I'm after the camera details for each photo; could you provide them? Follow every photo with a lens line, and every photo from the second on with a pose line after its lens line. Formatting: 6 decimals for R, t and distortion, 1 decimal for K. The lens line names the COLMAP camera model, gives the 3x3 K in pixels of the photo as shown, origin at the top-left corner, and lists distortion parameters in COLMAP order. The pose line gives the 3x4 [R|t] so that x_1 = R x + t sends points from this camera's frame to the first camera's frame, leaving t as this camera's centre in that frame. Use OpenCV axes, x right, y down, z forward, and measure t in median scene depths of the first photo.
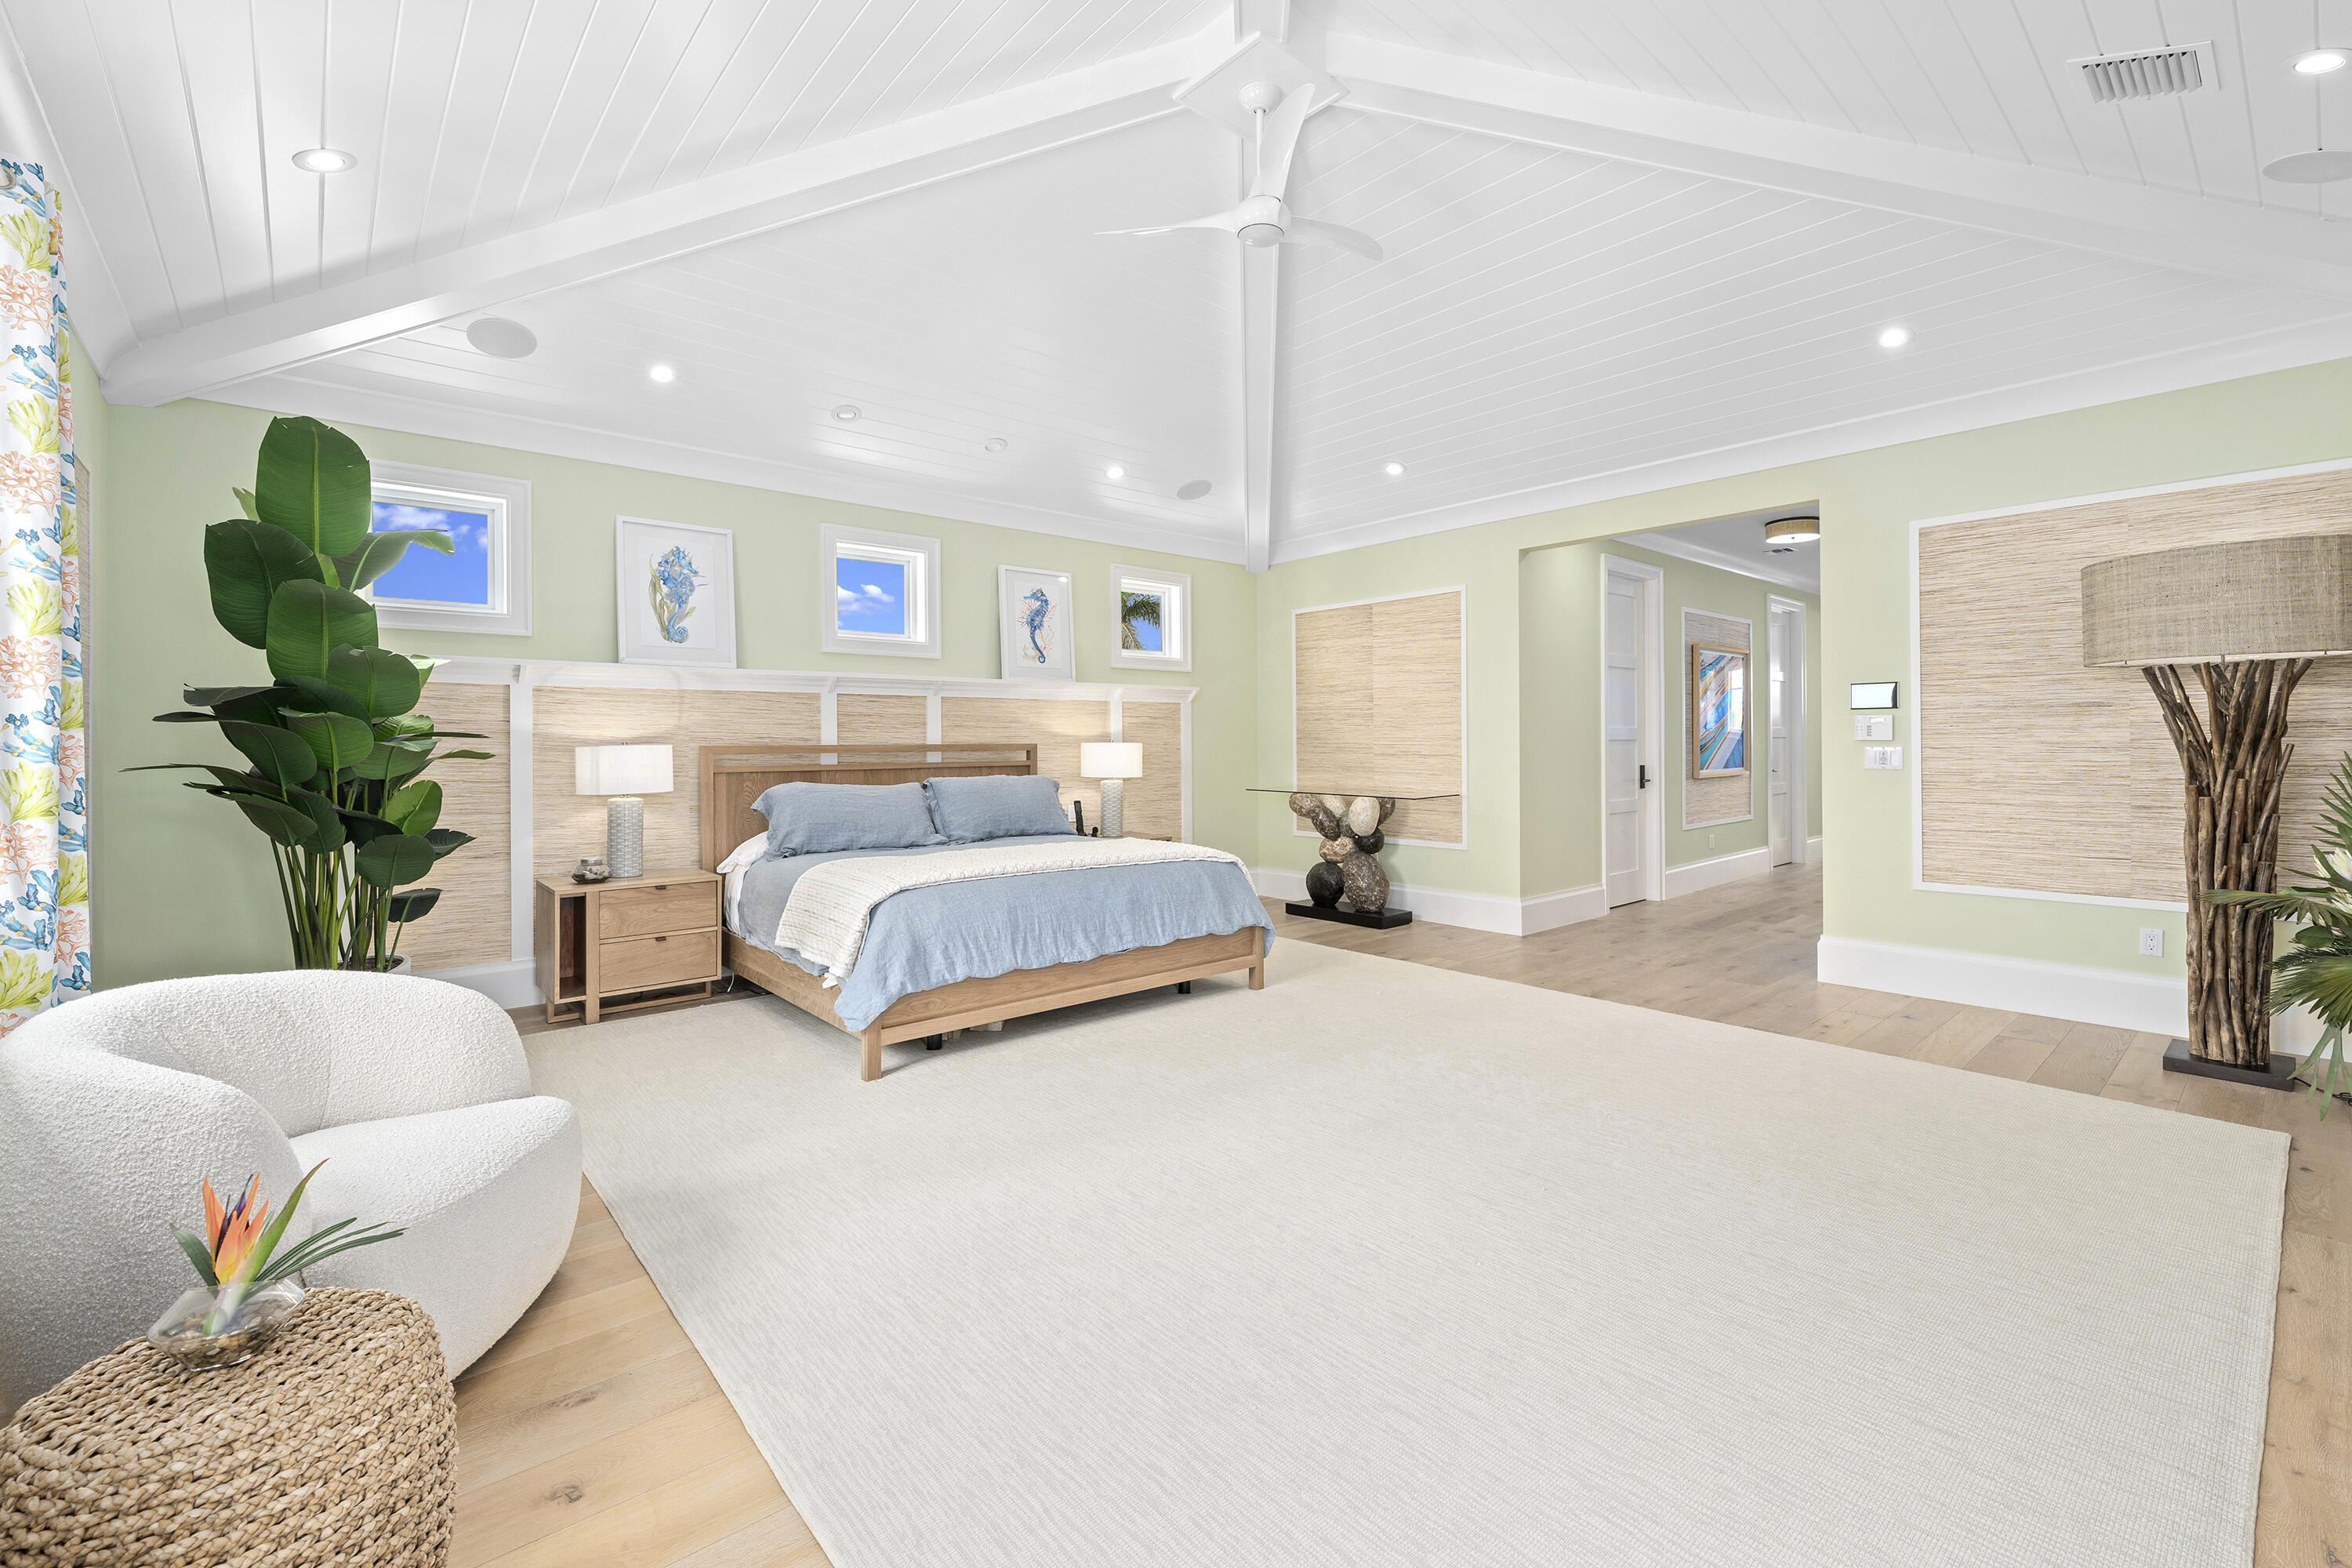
lens RADIAL K [[984.4, 0, 1178.5], [0, 984.4, 764.5], [0, 0, 1]] dist [-0.000455, 0.000001]
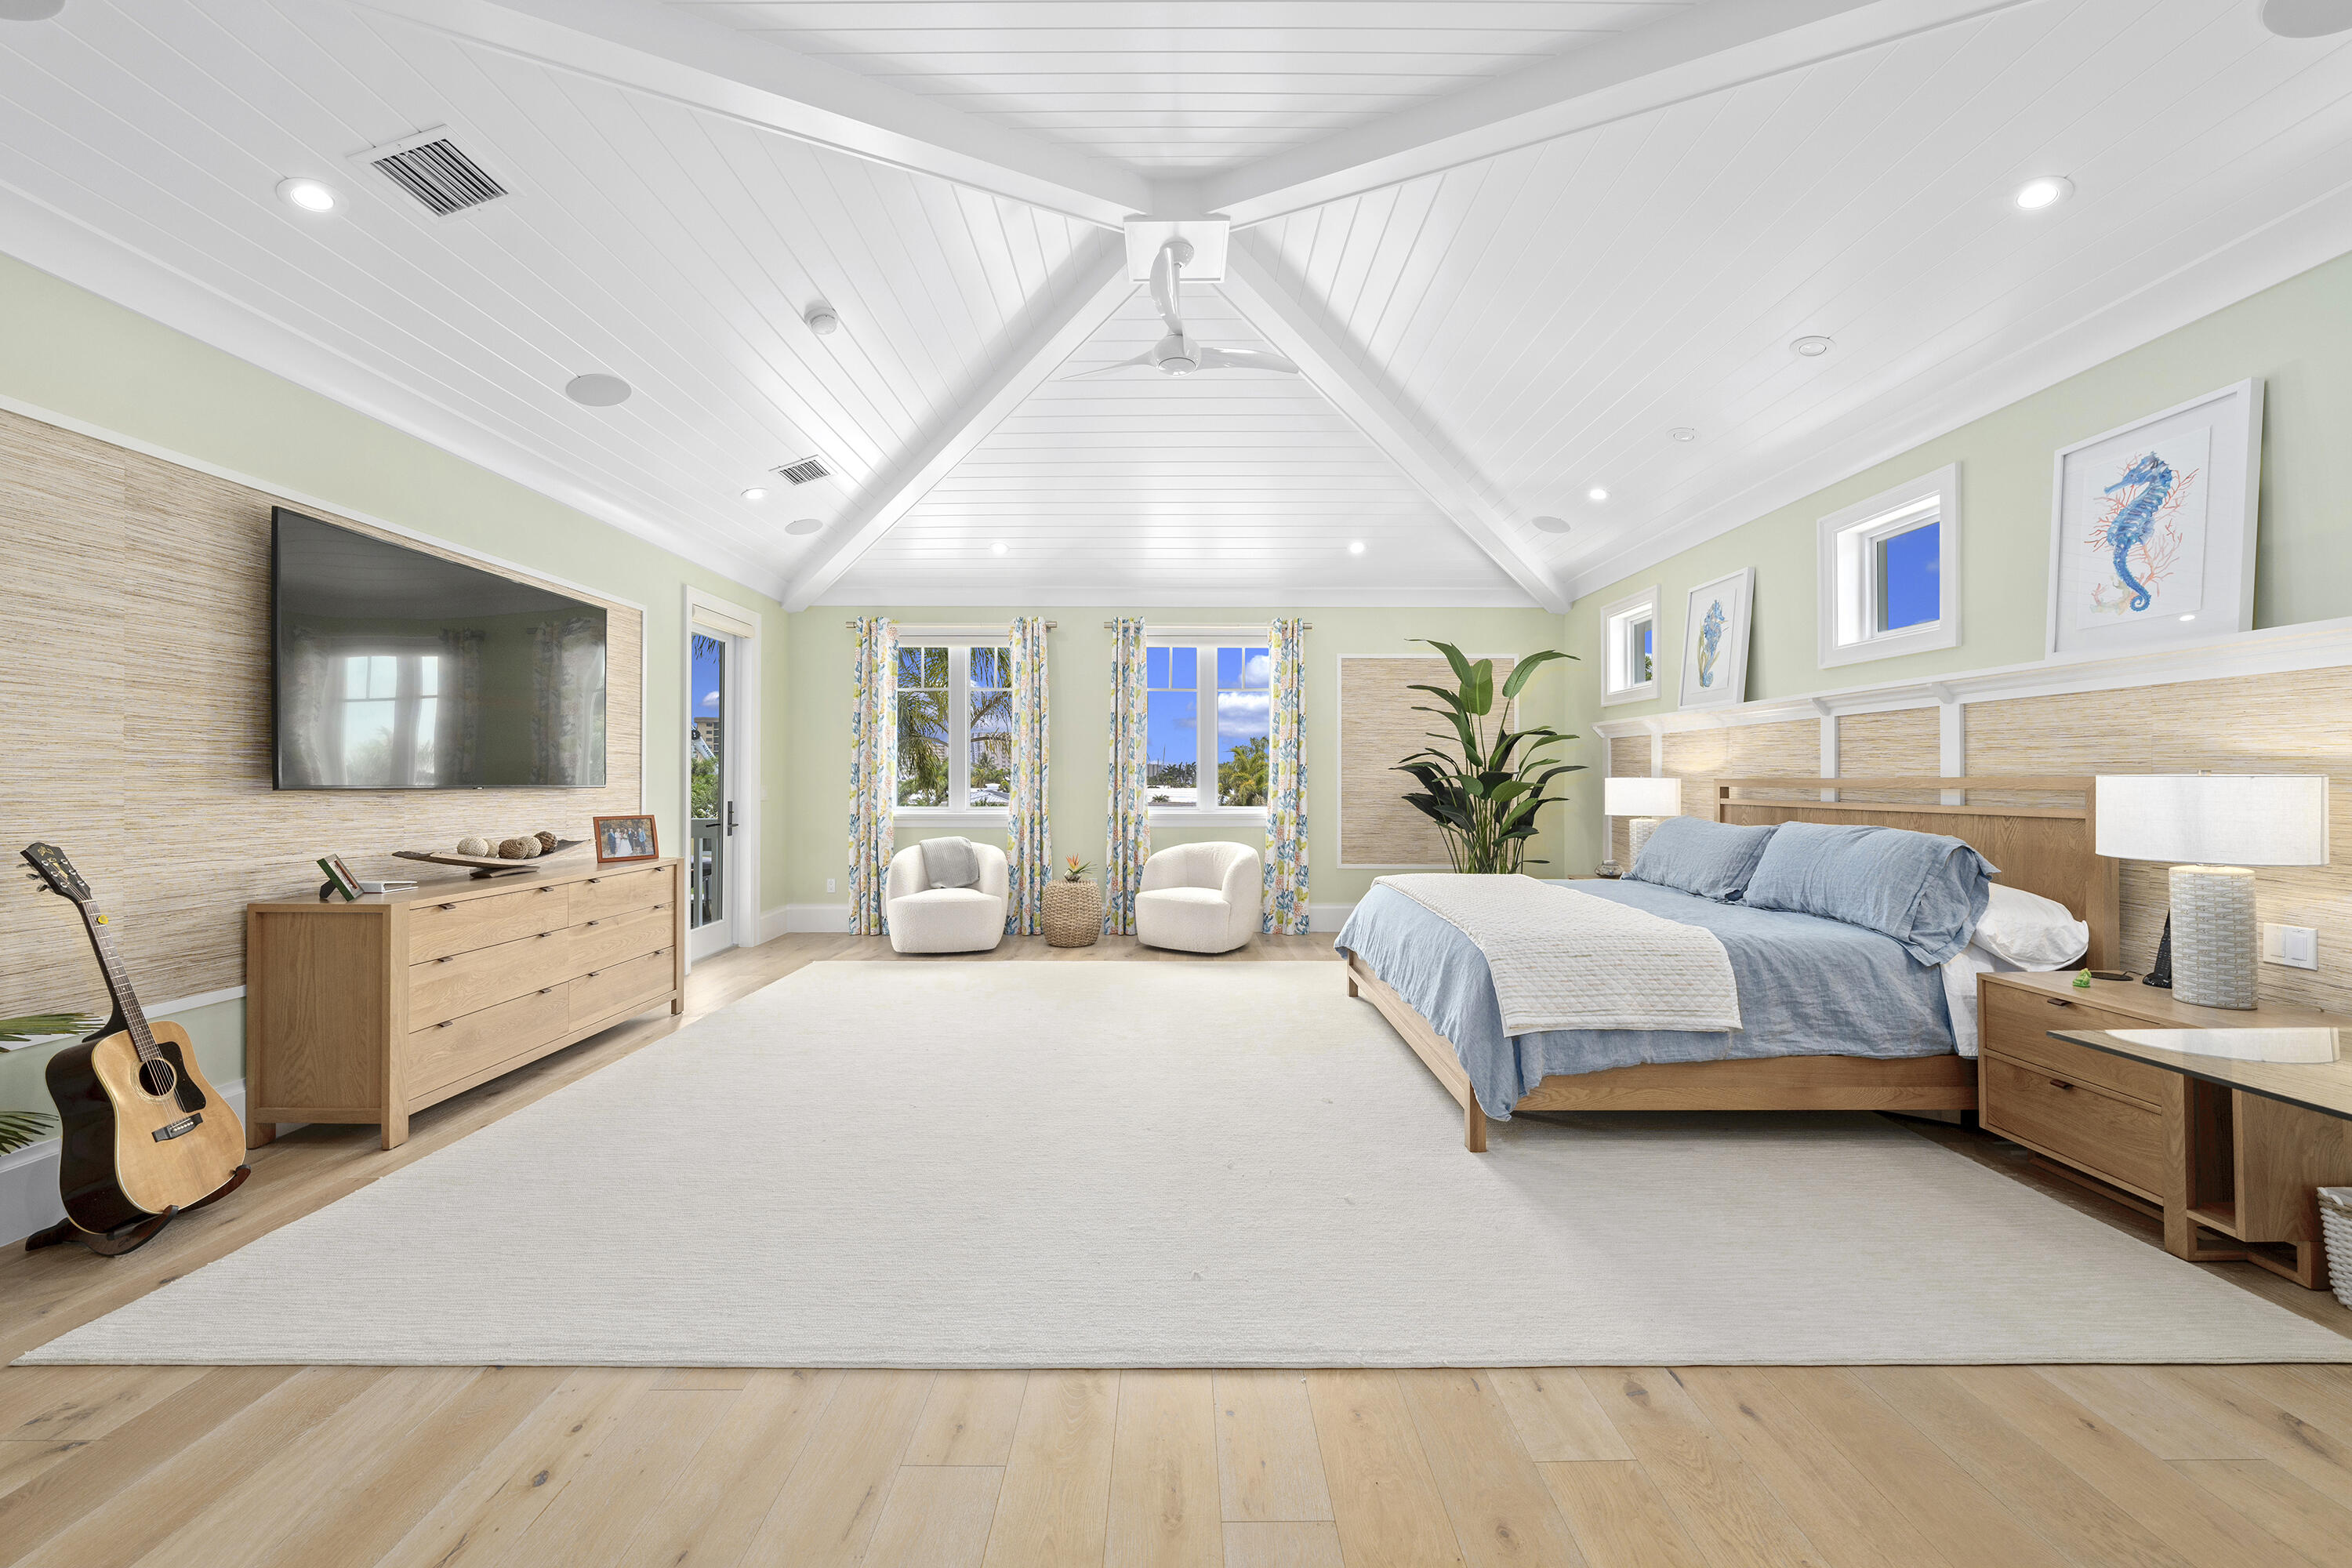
lens RADIAL K [[894.2, 0, 1170.8], [0, 894.2, 775.9], [0, 0, 1]] dist [-0.000202, -0.000016]
pose [[-0.656348, 0.005048, -0.754441, 0.563866], [-0.004978, 0.999927, 0.011021, -0.027029], [0.754442, 0.010989, -0.656275, 1.037745]]
